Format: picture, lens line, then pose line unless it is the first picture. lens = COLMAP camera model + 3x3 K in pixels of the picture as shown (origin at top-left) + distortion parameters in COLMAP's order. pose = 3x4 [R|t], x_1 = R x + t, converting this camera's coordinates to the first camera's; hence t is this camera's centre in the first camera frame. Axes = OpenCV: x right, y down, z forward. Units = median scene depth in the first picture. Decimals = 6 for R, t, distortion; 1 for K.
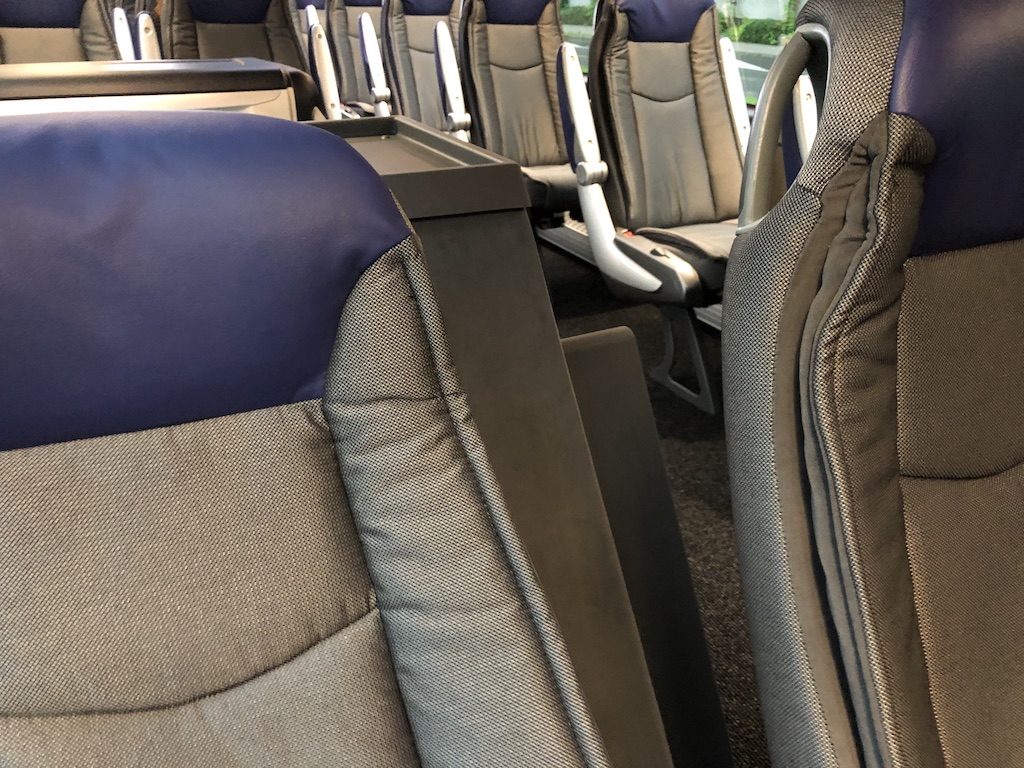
lens RADIAL K [[861.5, 0, 512.0], [0, 861.5, 384.0], [0, 0, 1]] dist [0.006273, 0.012130]
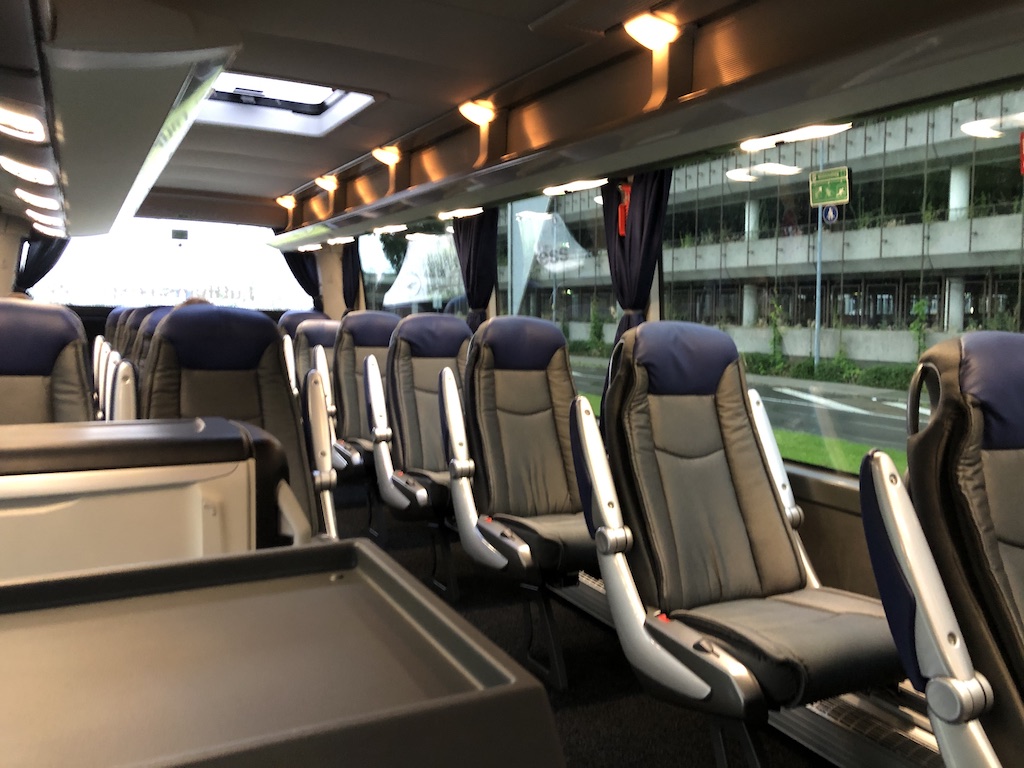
lens RADIAL K [[846.3, 0, 512.0], [0, 846.3, 384.0], [0, 0, 1]] dist [0.163007, -0.398520]
pose [[0.999949, 0.008136, -0.005967, -0.004125], [-0.009712, 0.936507, -0.350514, -0.087417], [0.002736, 0.350554, 0.936538, 0.146426]]
